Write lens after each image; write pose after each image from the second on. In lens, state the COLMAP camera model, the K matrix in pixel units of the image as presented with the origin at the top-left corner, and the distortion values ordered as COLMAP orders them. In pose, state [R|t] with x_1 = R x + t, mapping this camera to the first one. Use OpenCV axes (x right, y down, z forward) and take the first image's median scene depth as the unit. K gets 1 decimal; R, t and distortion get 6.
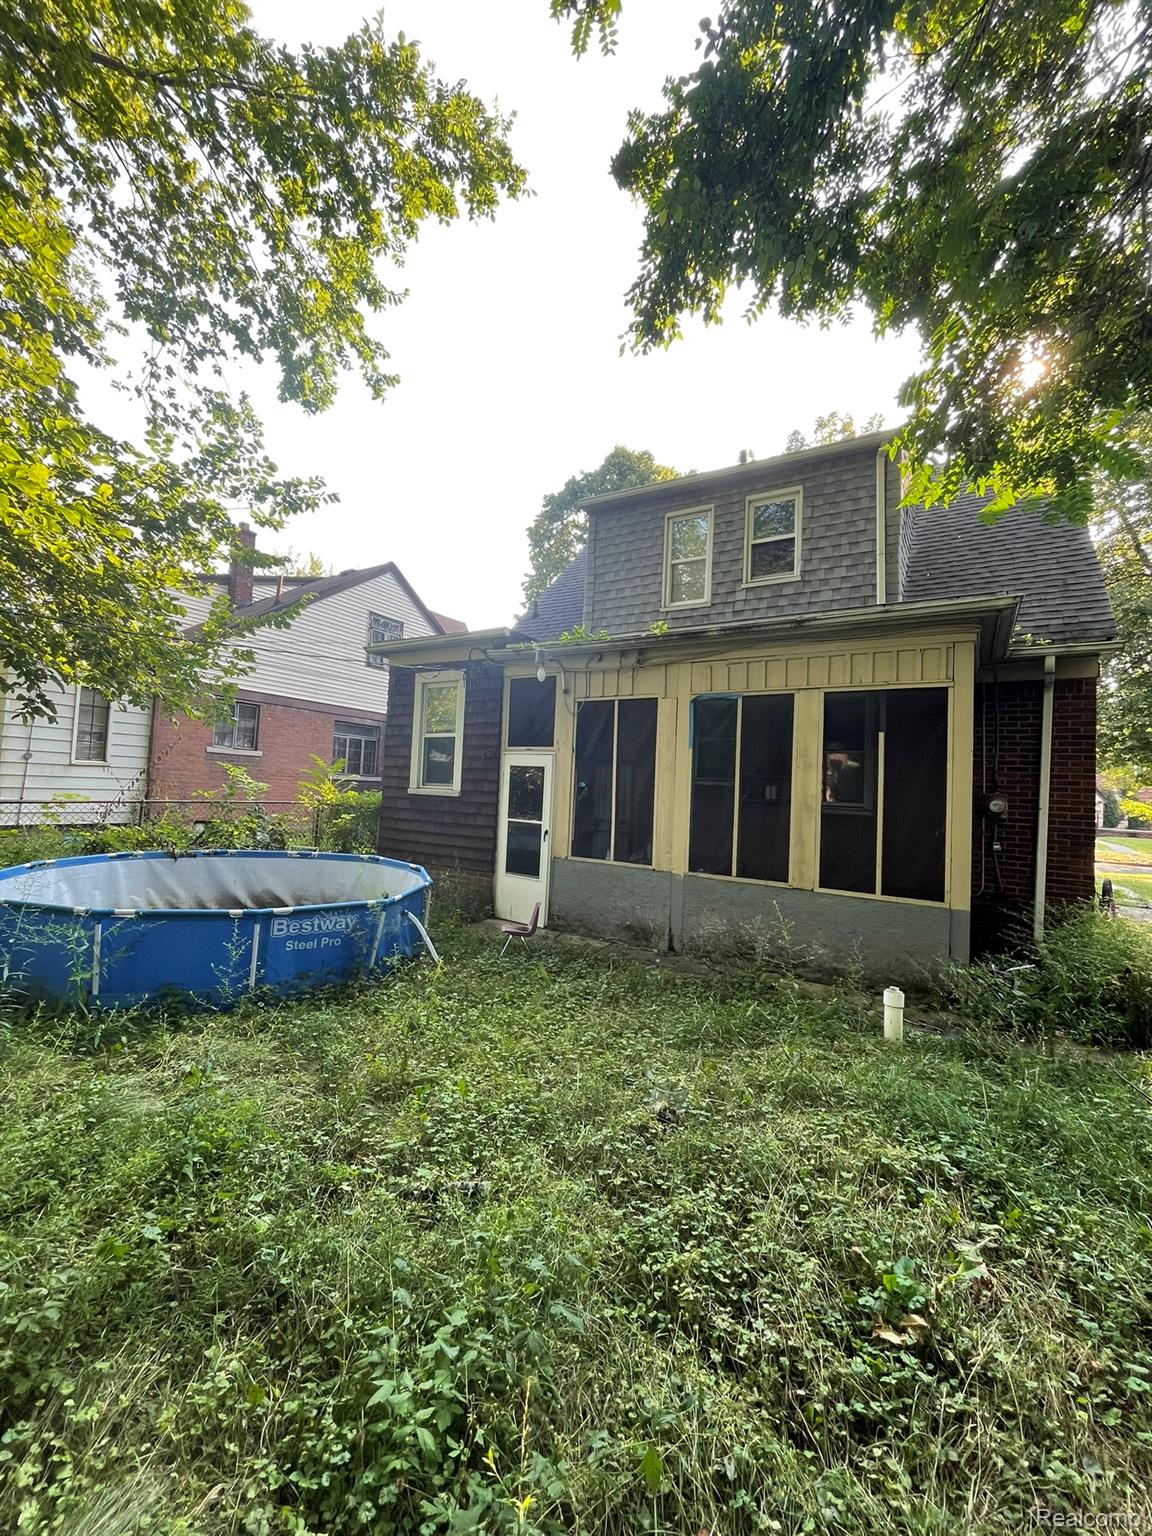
lens RADIAL K [[617.4, 0, 577.3], [0, 617.4, 765.9], [0, 0, 1]] dist [-0.000782, 0.001130]
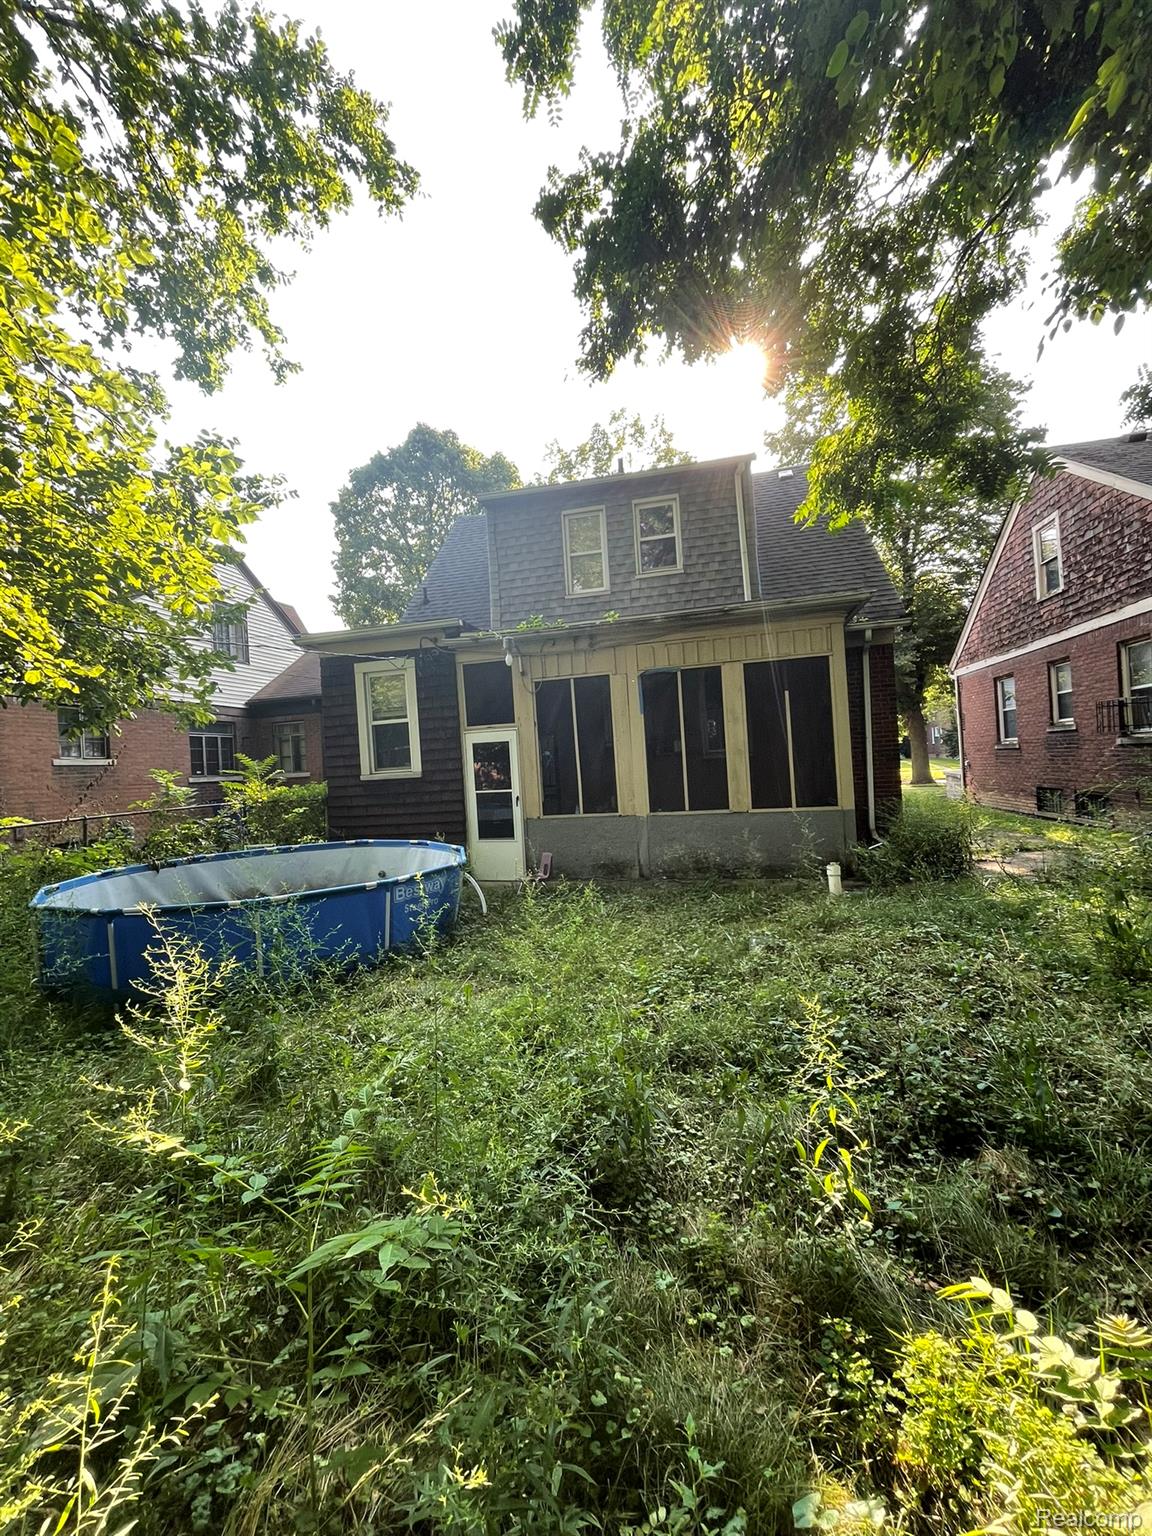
lens RADIAL K [[617.4, 0, 574.5], [0, 617.4, 767.0], [0, 0, 1]] dist [-0.000782, 0.001130]
pose [[0.939649, -0.103580, 0.326085, -0.317802], [0.090188, 0.994351, 0.055966, -0.004202], [-0.330040, -0.023179, 0.943682, -0.110017]]
